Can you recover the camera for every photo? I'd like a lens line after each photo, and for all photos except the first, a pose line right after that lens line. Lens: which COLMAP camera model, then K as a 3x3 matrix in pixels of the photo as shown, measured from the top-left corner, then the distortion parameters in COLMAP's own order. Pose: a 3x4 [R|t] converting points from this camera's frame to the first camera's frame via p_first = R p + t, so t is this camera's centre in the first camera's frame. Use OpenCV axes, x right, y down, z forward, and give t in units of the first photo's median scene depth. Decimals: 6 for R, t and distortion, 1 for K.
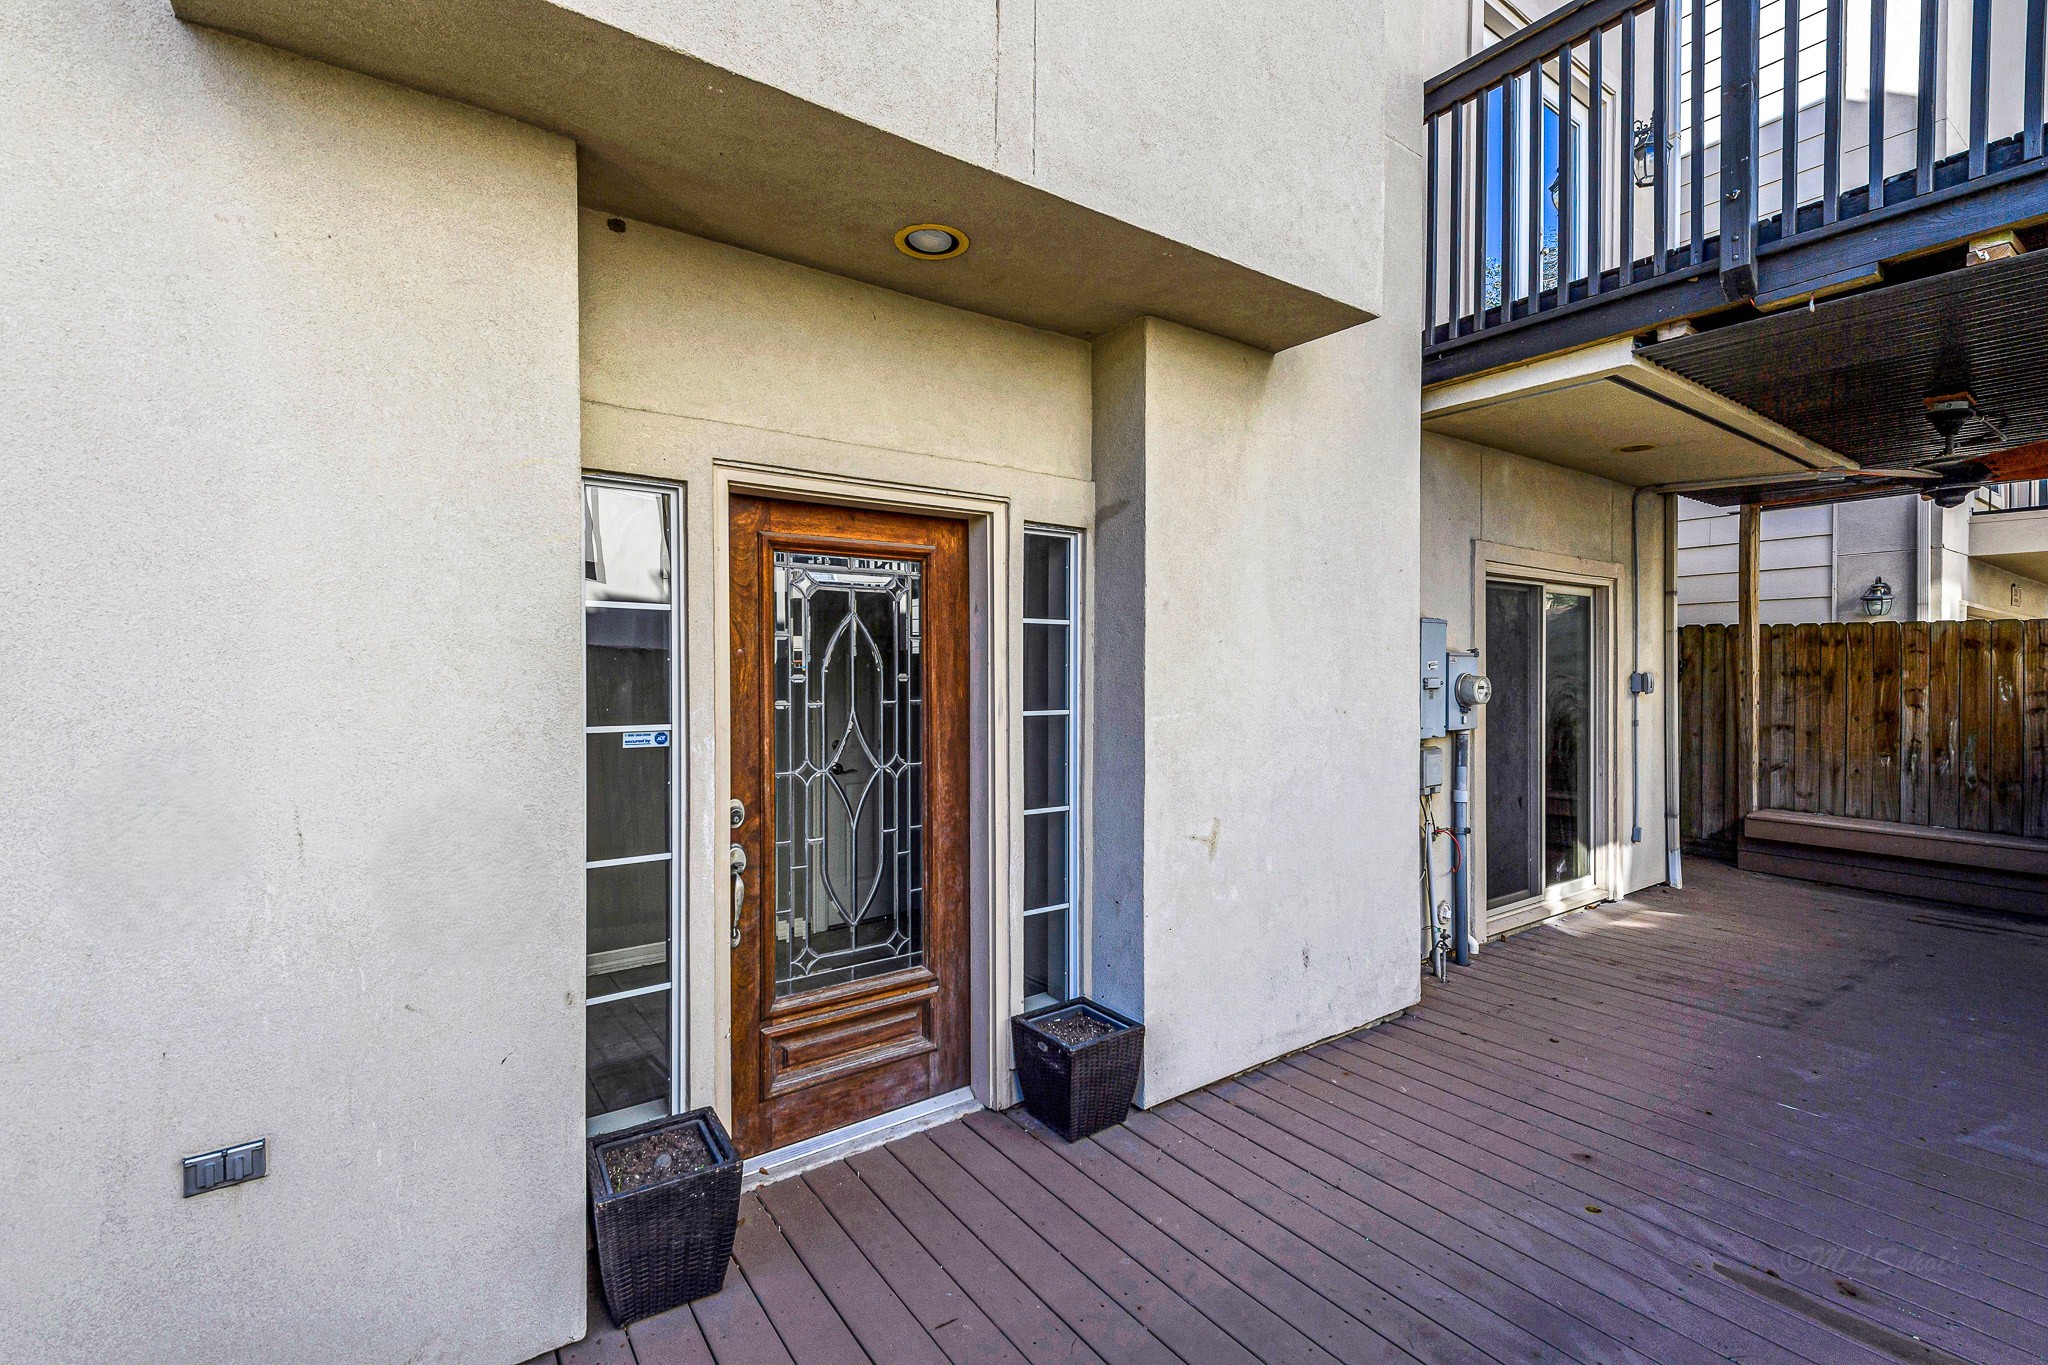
lens RADIAL K [[901.5, 0, 1034.8], [0, 901.5, 675.2], [0, 0, 1]] dist [0.016423, -0.003292]
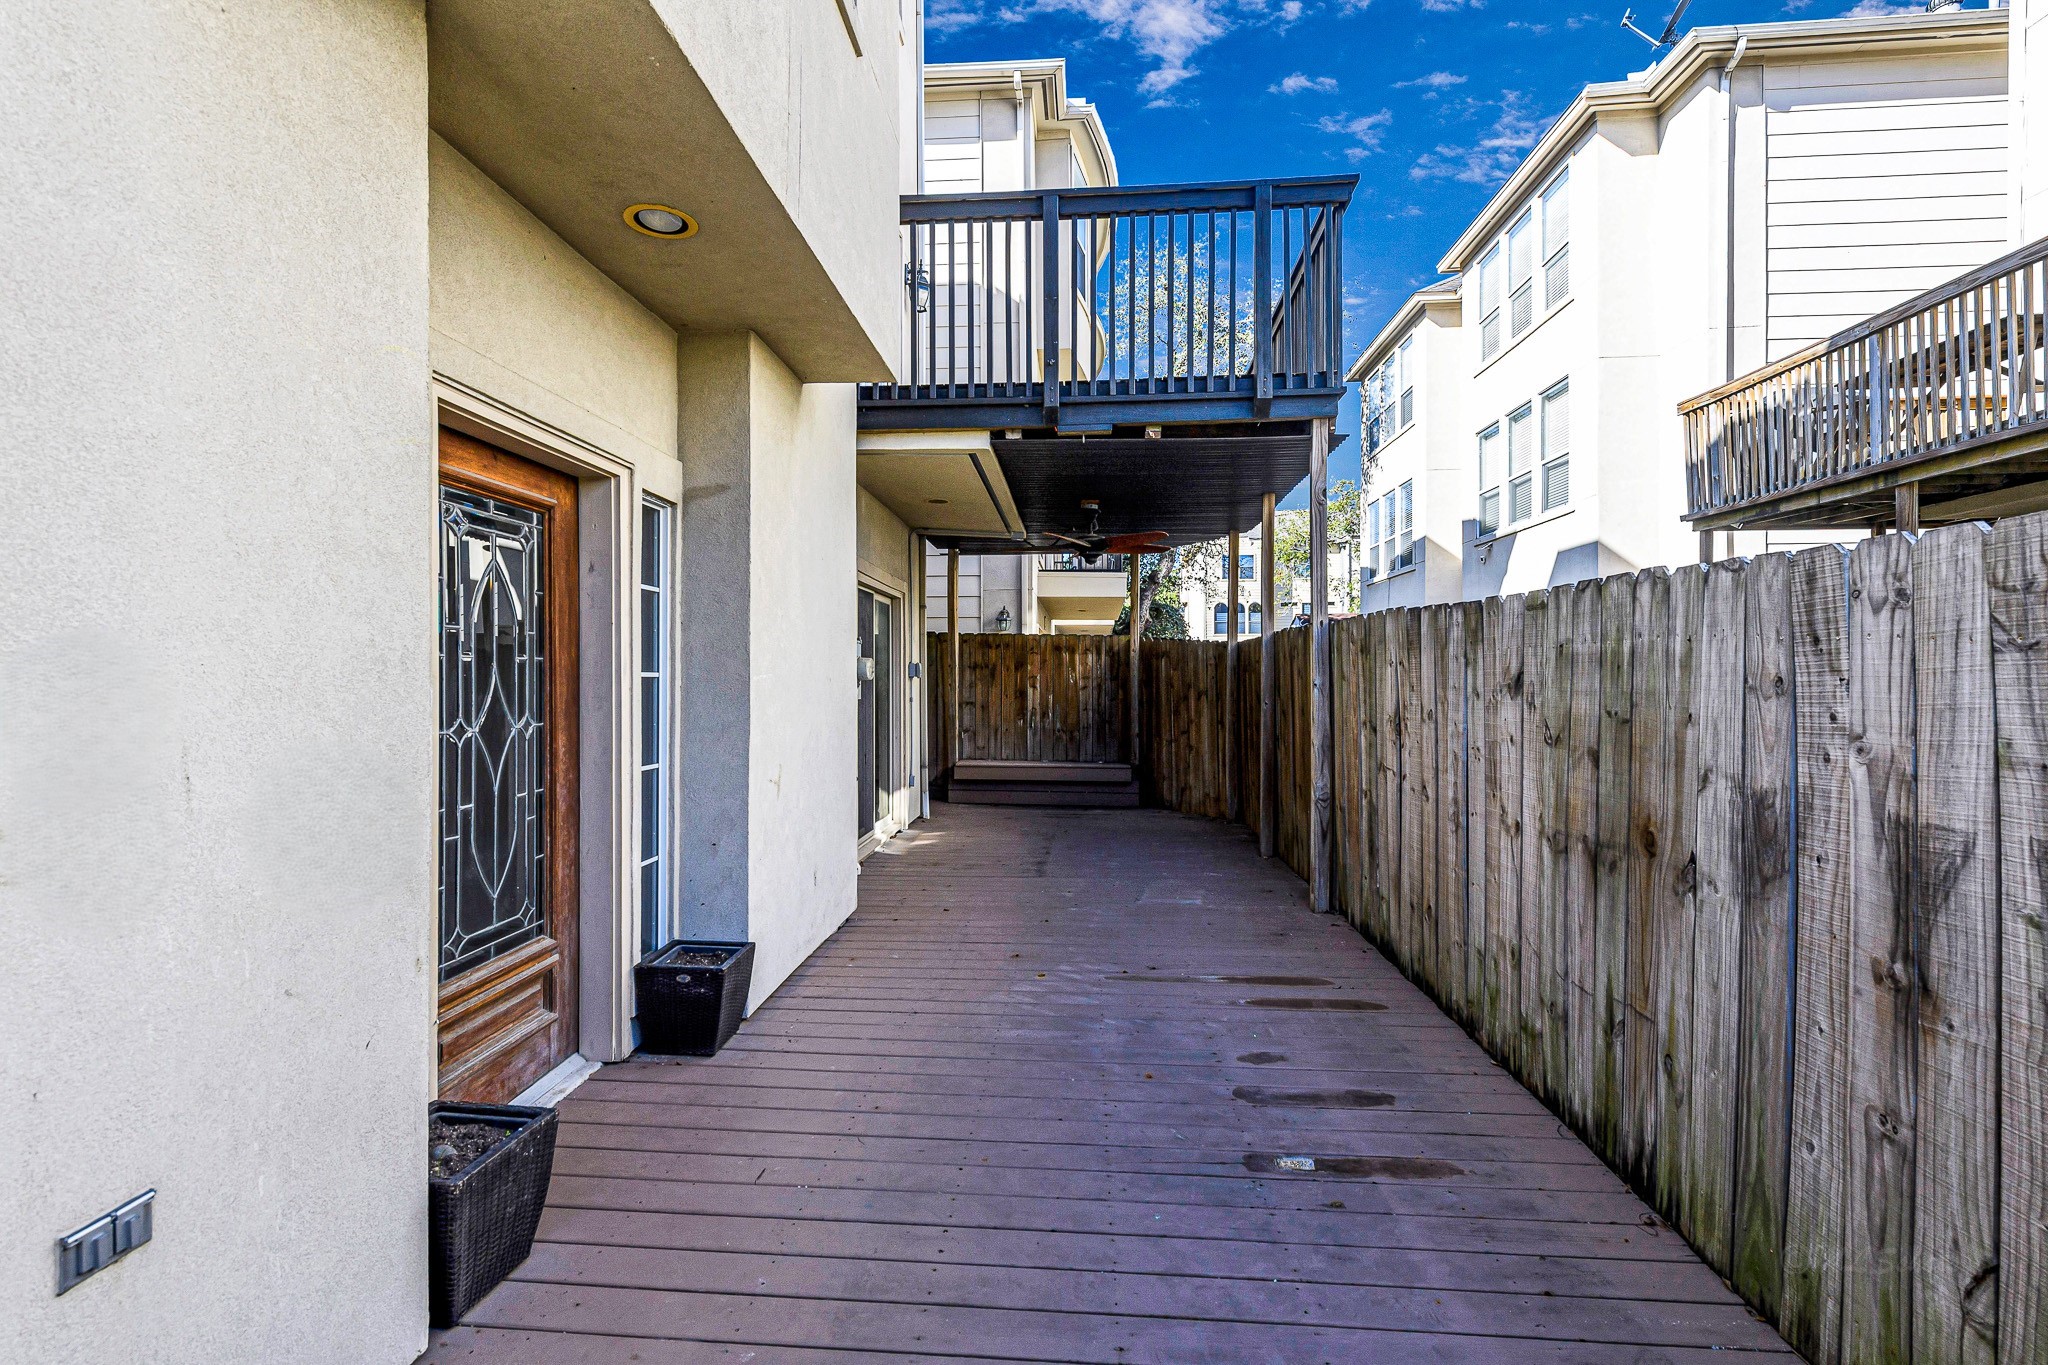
lens RADIAL K [[901.5, 0, 1025.9], [0, 901.5, 674.8], [0, 0, 1]] dist [0.016423, -0.003292]
pose [[0.644059, 0.003281, 0.764969, -0.530092], [0.005385, 0.999947, -0.008823, 0.056087], [-0.764957, 0.009802, 0.644007, -0.014303]]
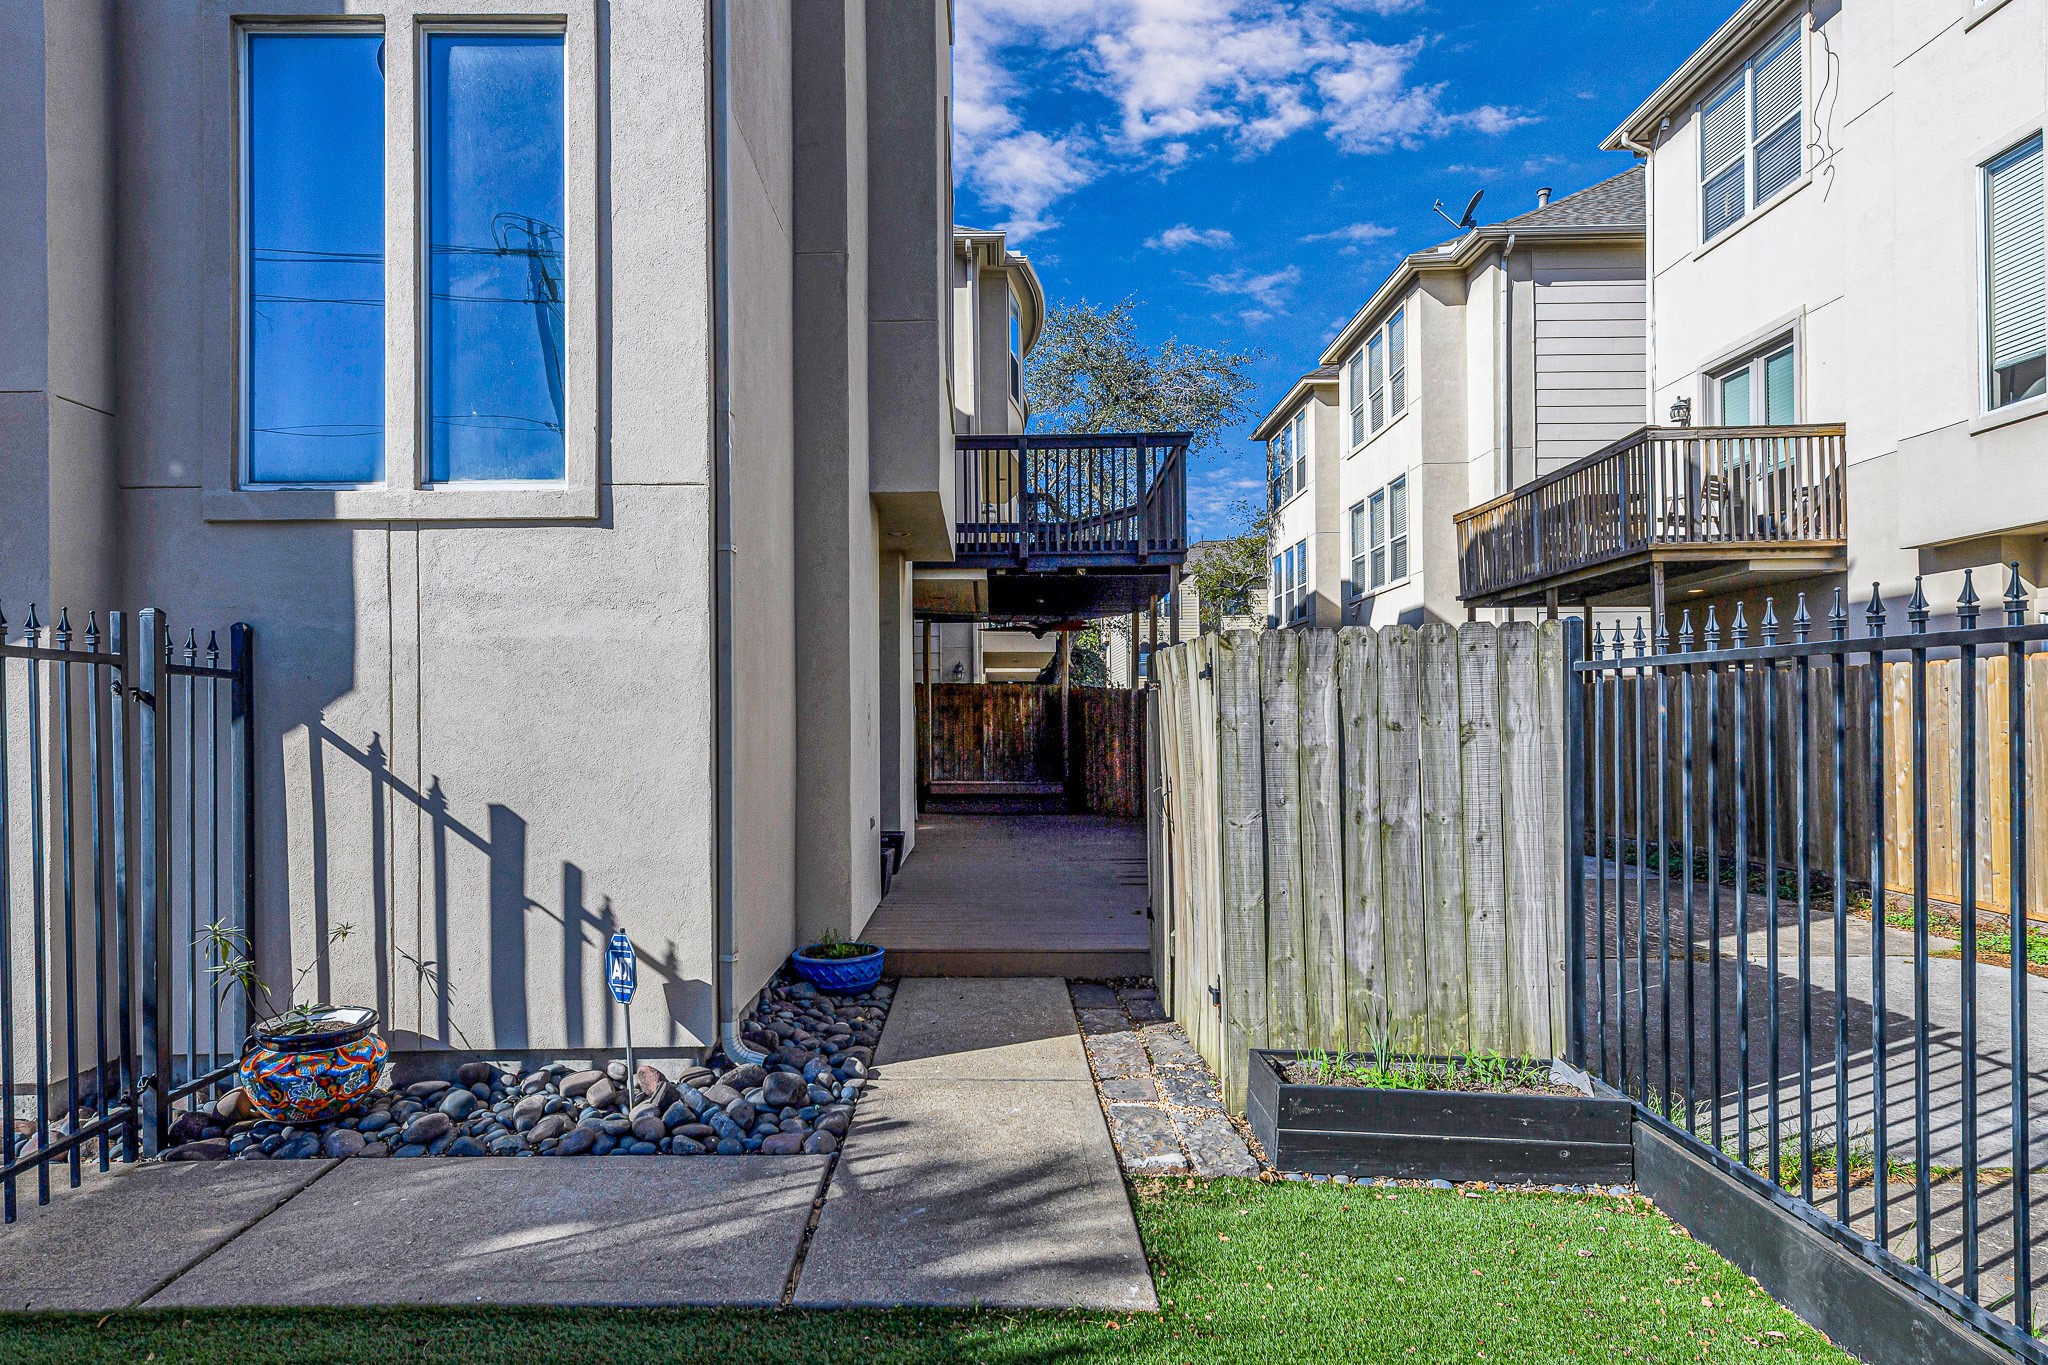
lens RADIAL K [[1074.6, 0, 1001.0], [0, 1074.6, 726.6], [0, 0, 1]] dist [0.006609, 0.000245]
pose [[0.584757, -0.002966, 0.811203, -2.123812], [0.013161, 0.999896, -0.005831, 0.114362], [-0.811102, 0.014086, 0.584736, -0.968017]]
